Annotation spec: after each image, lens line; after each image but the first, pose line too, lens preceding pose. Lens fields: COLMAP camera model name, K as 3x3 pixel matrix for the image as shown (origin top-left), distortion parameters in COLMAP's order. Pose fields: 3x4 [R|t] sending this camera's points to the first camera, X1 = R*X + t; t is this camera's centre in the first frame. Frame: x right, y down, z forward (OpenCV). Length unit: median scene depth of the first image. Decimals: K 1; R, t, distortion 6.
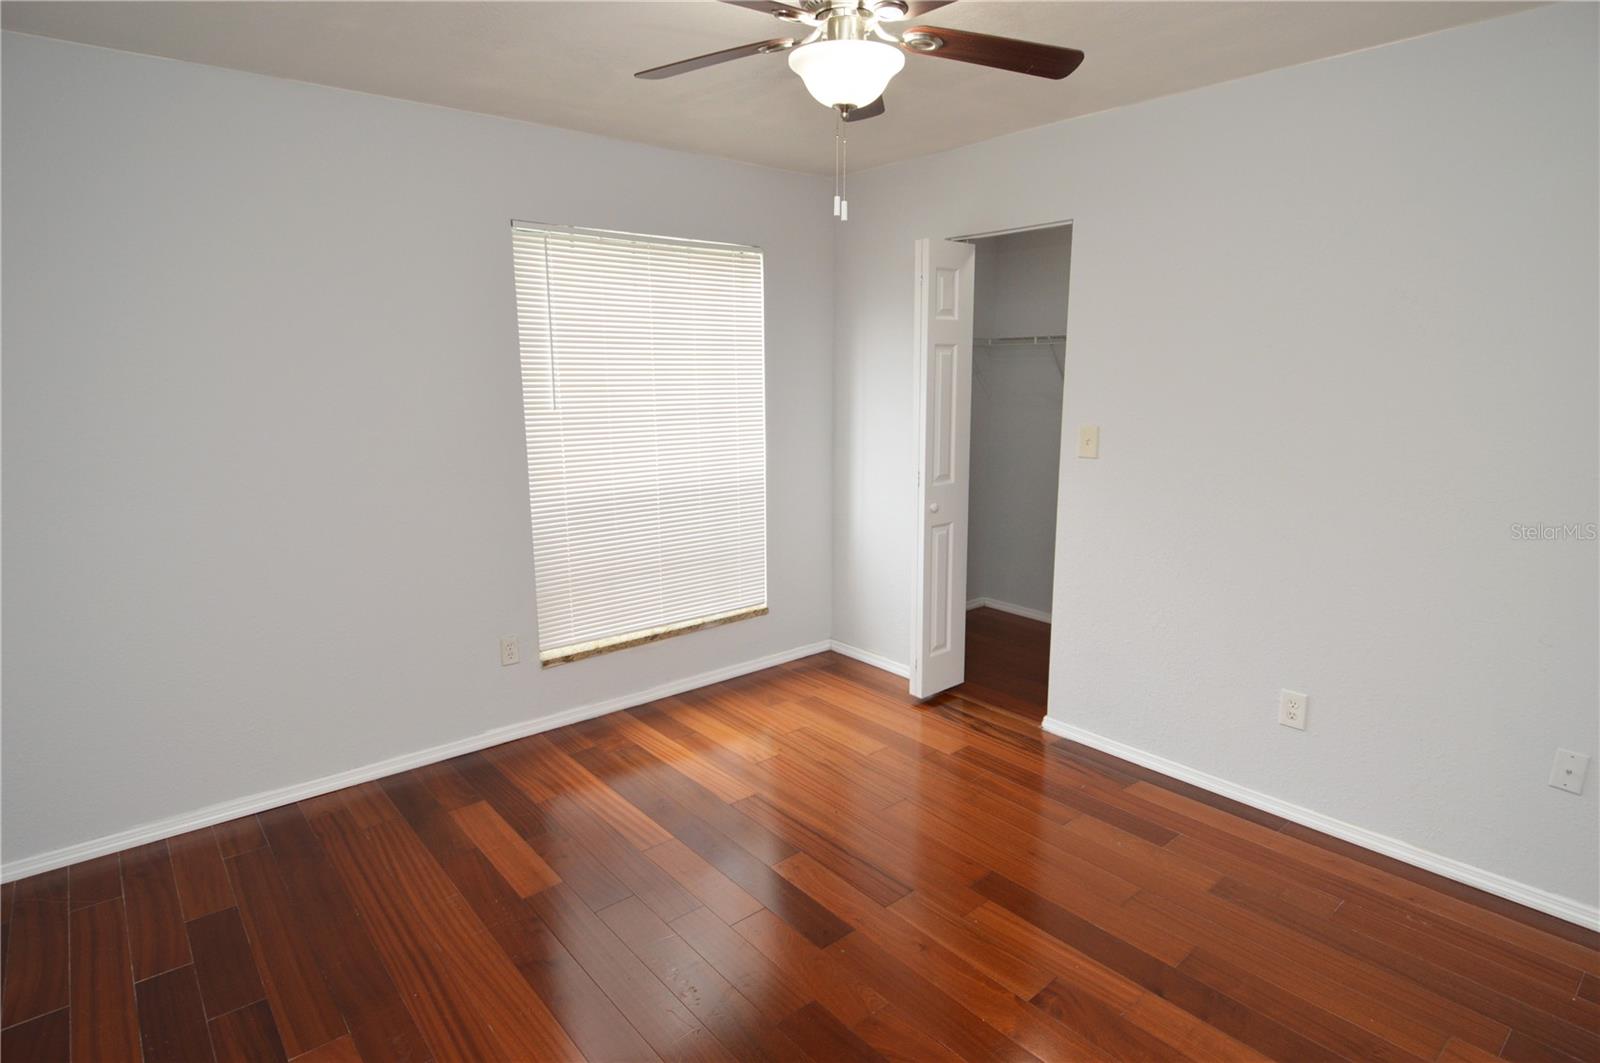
lens RADIAL K [[852.1, 0, 811.1], [0, 852.1, 525.9], [0, 0, 1]] dist [0.032532, -0.040243]
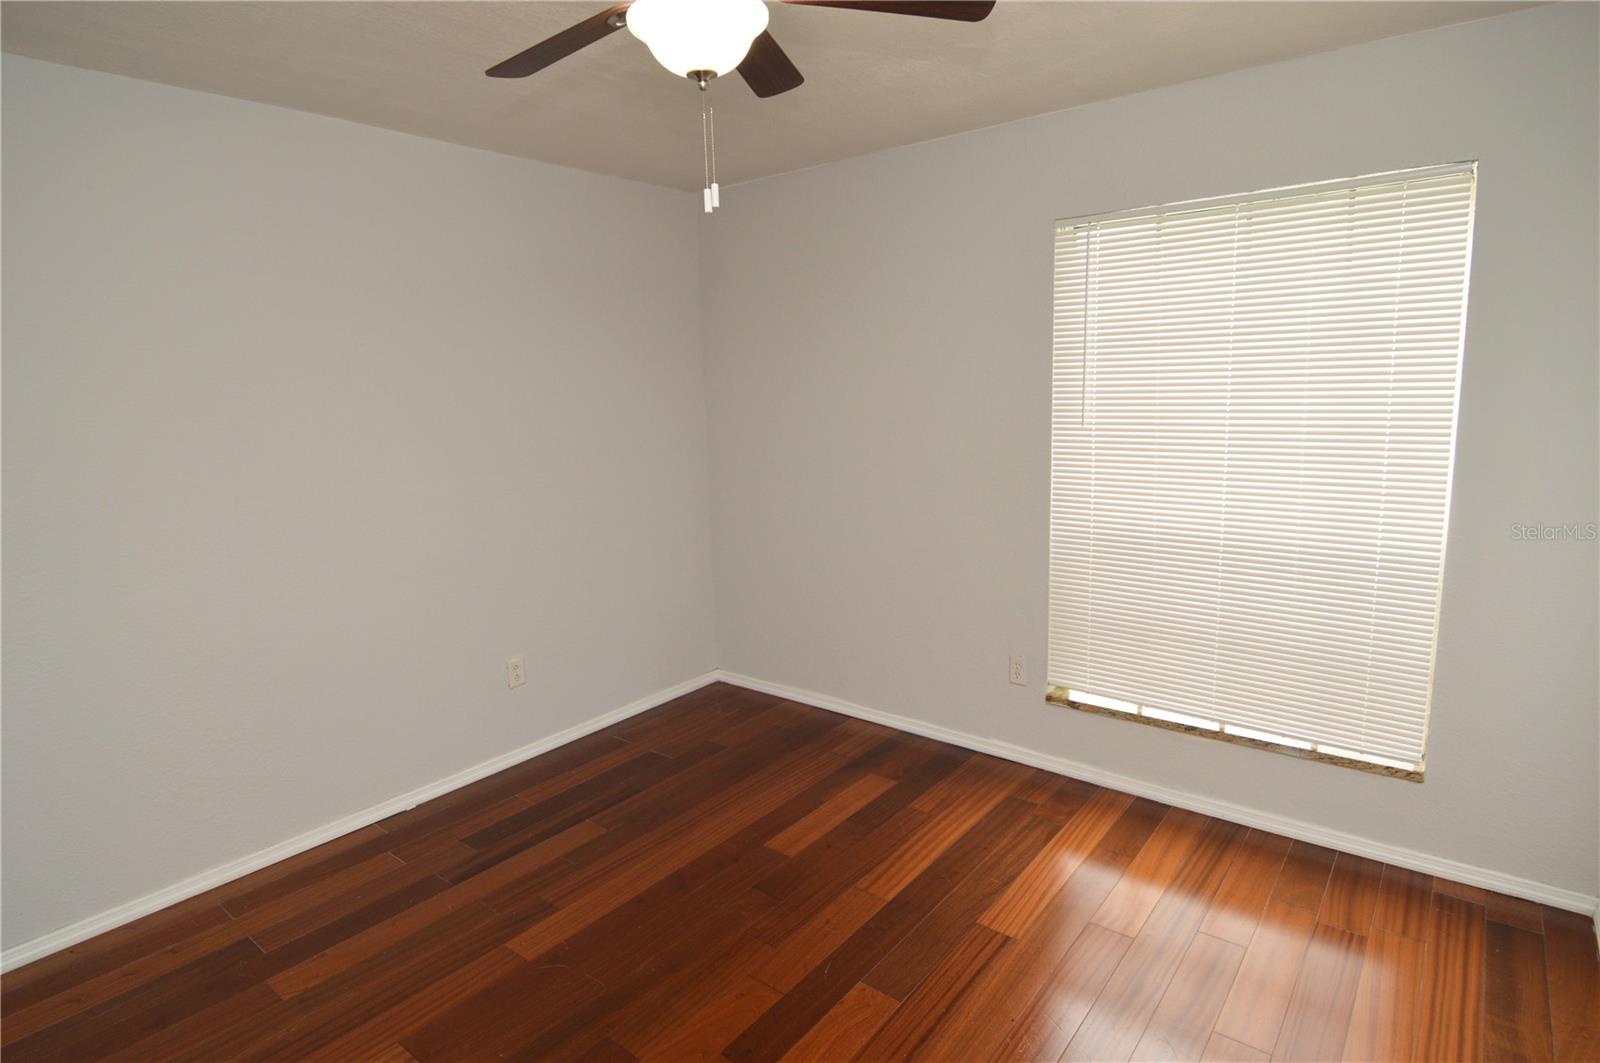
lens RADIAL K [[852.1, 0, 811.1], [0, 852.1, 525.9], [0, 0, 1]] dist [0.032532, -0.040243]
pose [[0.190271, 0.159612, -0.968670, 0.505103], [-0.156575, 0.978999, 0.130558, -0.101695], [0.969165, 0.126828, 0.211266, 0.532638]]
